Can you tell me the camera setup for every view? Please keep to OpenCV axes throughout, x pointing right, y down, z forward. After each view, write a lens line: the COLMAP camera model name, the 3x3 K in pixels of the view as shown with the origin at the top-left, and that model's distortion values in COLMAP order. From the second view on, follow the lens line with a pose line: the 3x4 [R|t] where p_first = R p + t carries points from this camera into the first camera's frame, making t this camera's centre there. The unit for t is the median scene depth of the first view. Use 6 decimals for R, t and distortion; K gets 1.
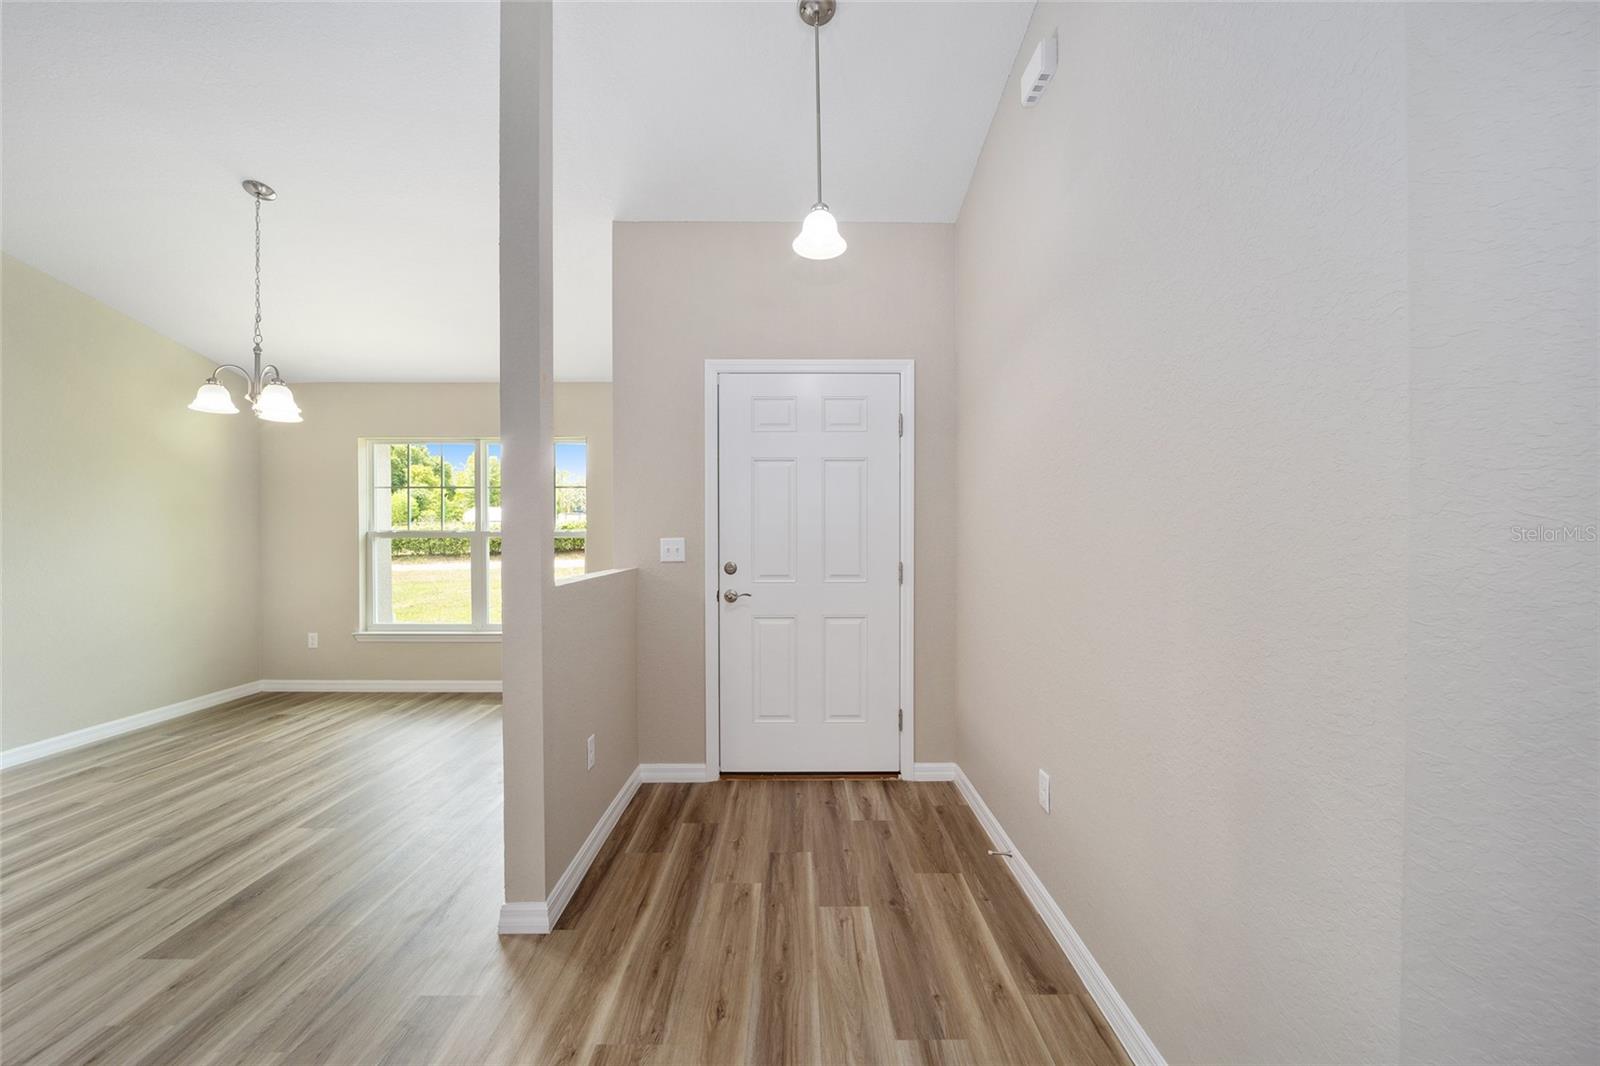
lens RADIAL K [[650.0, 0, 806.4], [0, 650.0, 533.1], [0, 0, 1]] dist [-0.011588, -0.000352]
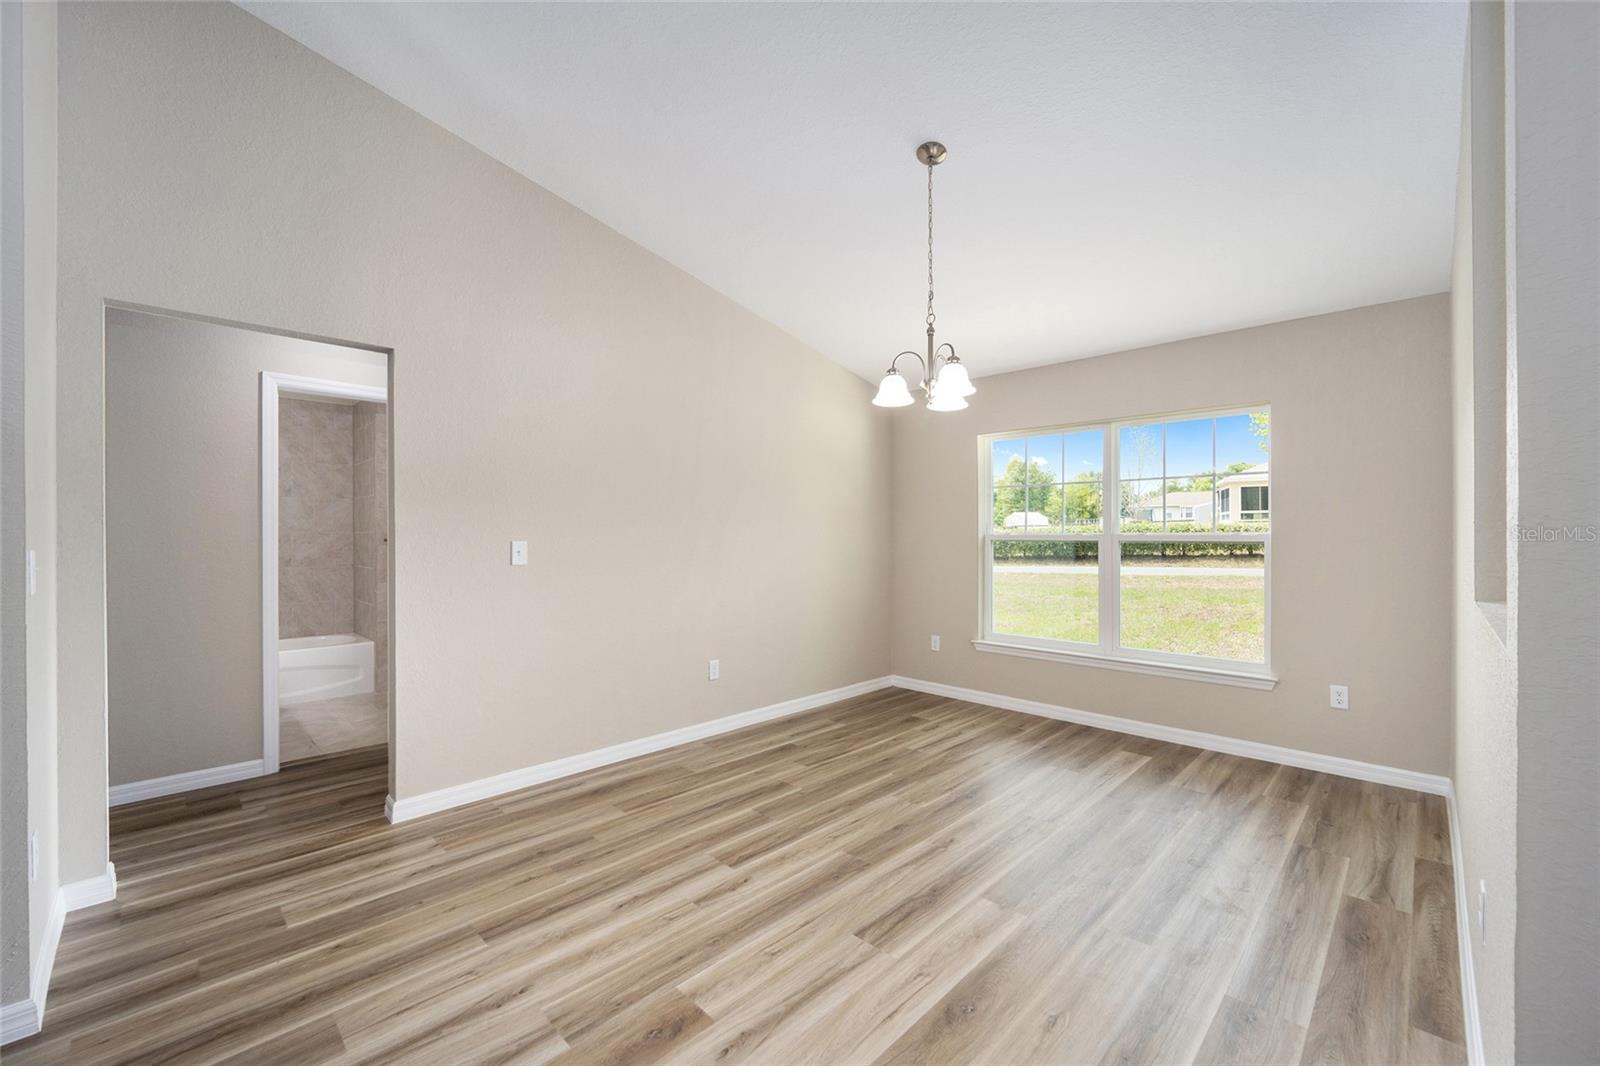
lens RADIAL K [[650.0, 0, 799.9], [0, 650.0, 535.4], [0, 0, 1]] dist [-0.011588, -0.000352]
pose [[0.709347, 0.003620, -0.704850, -0.311229], [-0.005815, 0.999983, -0.000717, 0.001999], [0.704836, 0.004607, 0.709356, 0.210270]]
